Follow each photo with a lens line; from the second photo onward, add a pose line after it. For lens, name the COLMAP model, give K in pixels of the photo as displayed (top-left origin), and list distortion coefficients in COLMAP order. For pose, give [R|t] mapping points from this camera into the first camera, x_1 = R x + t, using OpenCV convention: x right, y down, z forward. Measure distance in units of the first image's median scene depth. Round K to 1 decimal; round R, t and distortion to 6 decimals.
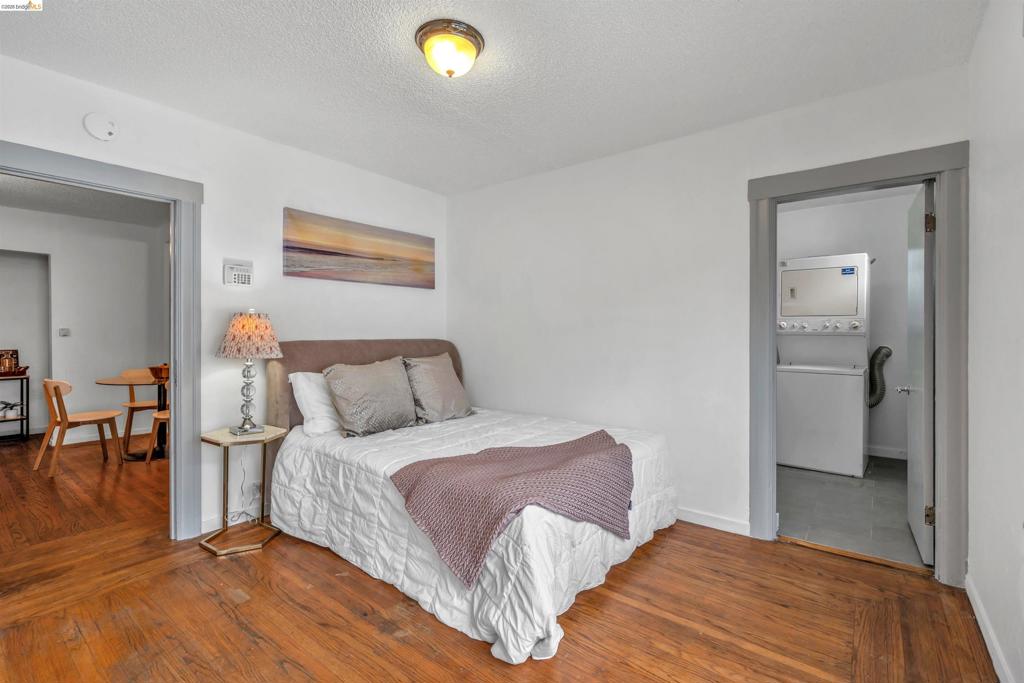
lens RADIAL K [[465.1, 0, 510.9], [0, 465.1, 334.3], [0, 0, 1]] dist [-0.010059, 0.002854]
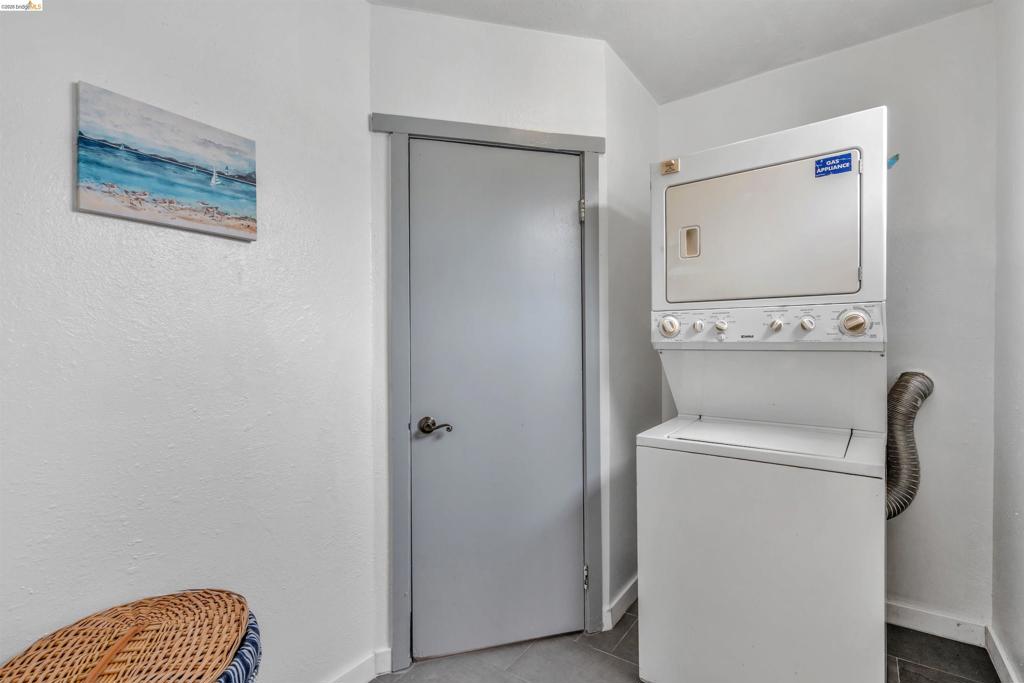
lens RADIAL K [[465.1, 0, 512.6], [0, 465.1, 344.5], [0, 0, 1]] dist [-0.010059, 0.002854]
pose [[0.999446, -0.010467, 0.031599, 0.447724], [0.010544, 0.999942, -0.002265, -0.004040], [-0.031574, 0.002597, 0.999498, 0.622377]]
